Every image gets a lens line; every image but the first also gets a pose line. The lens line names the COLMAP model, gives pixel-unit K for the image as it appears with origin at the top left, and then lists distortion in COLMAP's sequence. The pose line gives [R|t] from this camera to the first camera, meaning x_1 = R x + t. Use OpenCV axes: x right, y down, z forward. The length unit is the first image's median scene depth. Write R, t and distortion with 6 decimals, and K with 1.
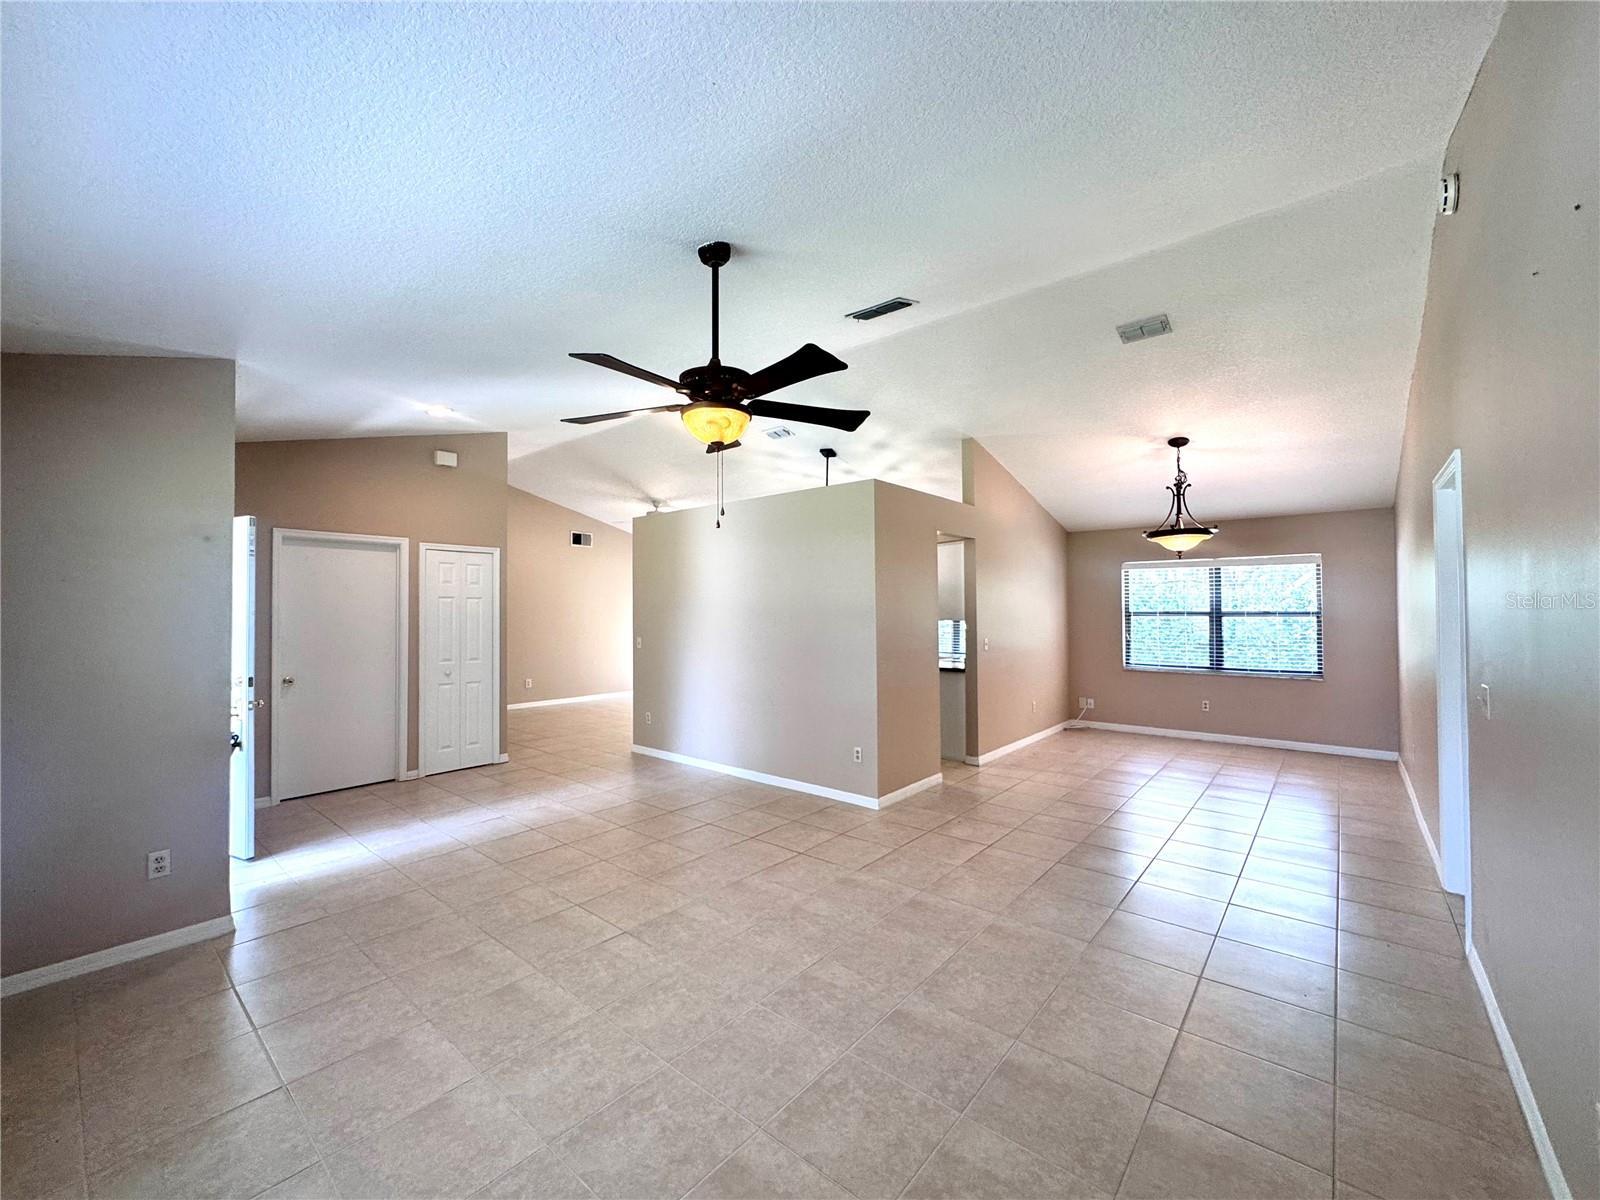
lens RADIAL K [[641.0, 0, 797.4], [0, 641.0, 600.5], [0, 0, 1]] dist [-0.003627, 0.000107]
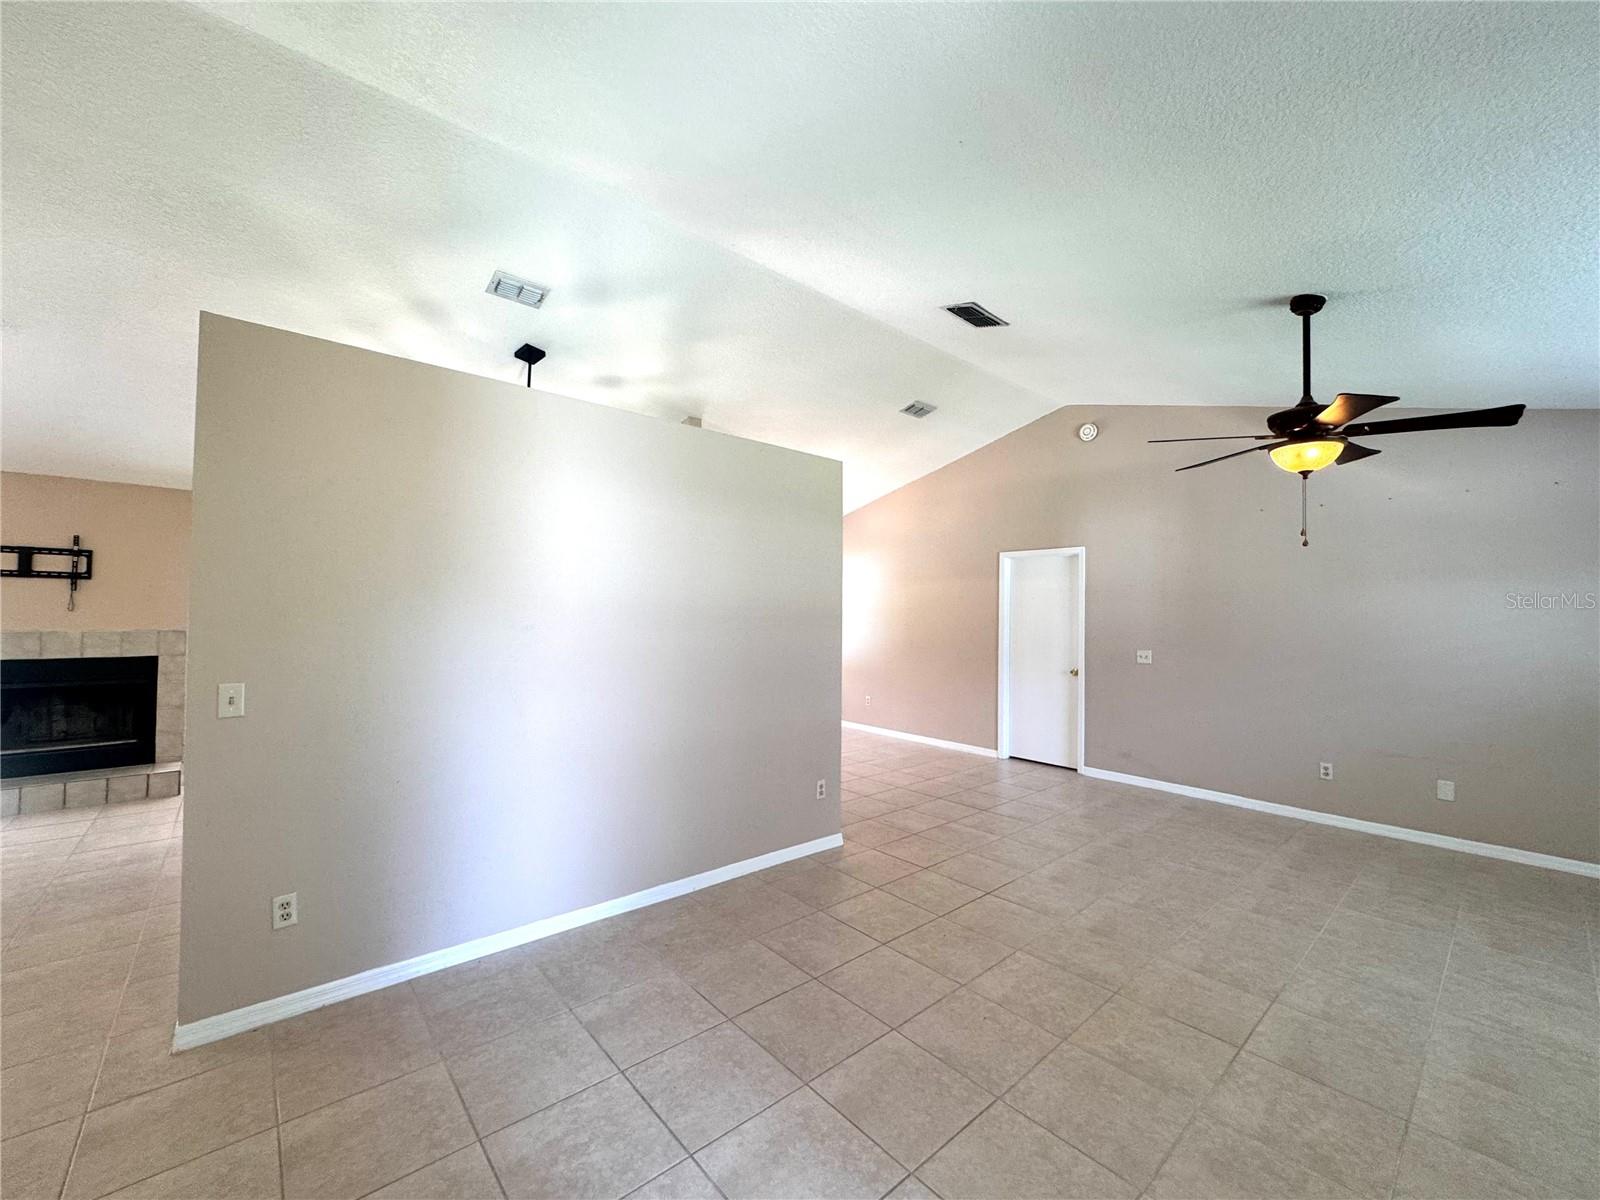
lens RADIAL K [[641.0, 0, 797.4], [0, 641.0, 600.5], [0, 0, 1]] dist [-0.003627, 0.000107]
pose [[0.153220, 0.021897, 0.987950, -1.140954], [-0.029778, 0.999403, -0.017533, 0.019337], [-0.987743, -0.026733, 0.153780, 1.418557]]
